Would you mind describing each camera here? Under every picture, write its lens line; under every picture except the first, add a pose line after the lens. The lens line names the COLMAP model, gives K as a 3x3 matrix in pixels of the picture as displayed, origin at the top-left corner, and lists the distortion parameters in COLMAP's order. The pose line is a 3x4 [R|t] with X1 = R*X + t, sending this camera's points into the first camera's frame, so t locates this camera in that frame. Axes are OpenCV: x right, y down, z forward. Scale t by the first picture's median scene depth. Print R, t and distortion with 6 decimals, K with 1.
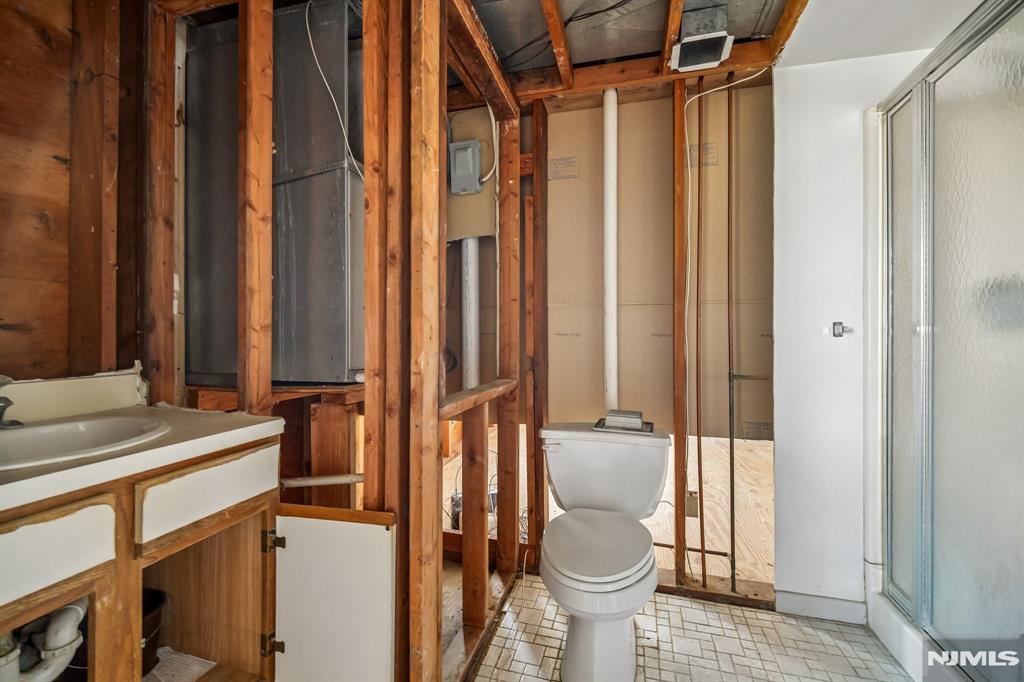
lens RADIAL K [[434.4, 0, 522.1], [0, 434.4, 337.9], [0, 0, 1]] dist [0.003761, -0.004956]
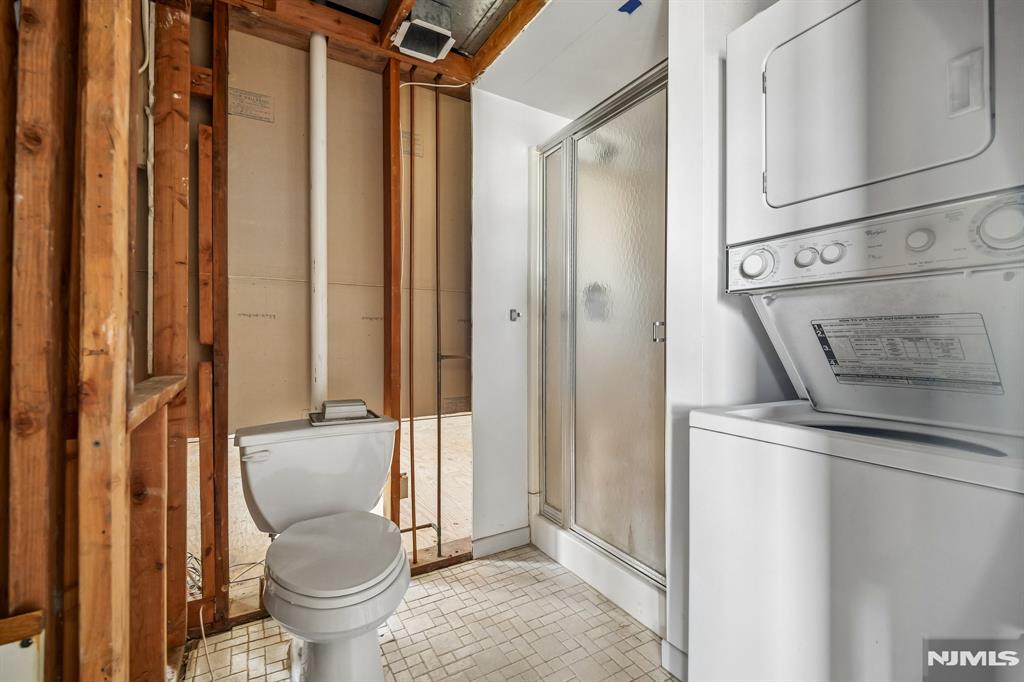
lens RADIAL K [[434.4, 0, 509.5], [0, 434.4, 337.4], [0, 0, 1]] dist [0.003761, -0.004956]
pose [[0.692733, -0.004637, 0.721179, -0.178044], [0.006707, 0.999978, -0.000013, 0.041955], [-0.721163, 0.004846, 0.692749, 0.130420]]
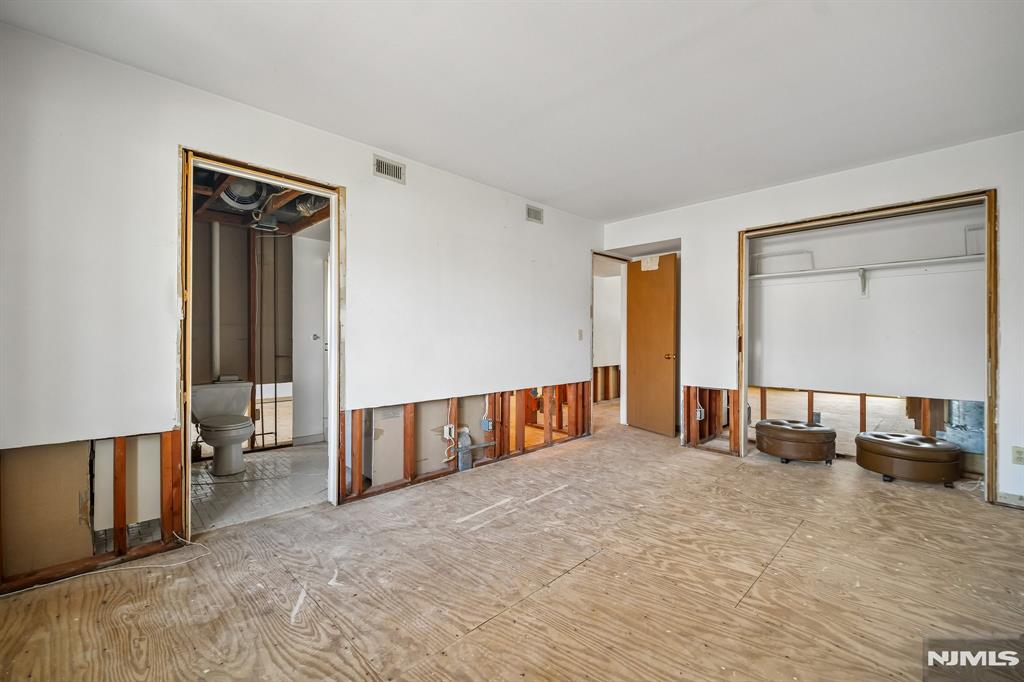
lens RADIAL K [[434.4, 0, 517.7], [0, 434.4, 339.3], [0, 0, 1]] dist [0.003761, -0.004956]
pose [[0.497008, -0.001775, 0.867744, -0.953853], [0.005722, 0.999983, -0.001232, 0.004547], [-0.867727, 0.005577, 0.497010, -1.375729]]
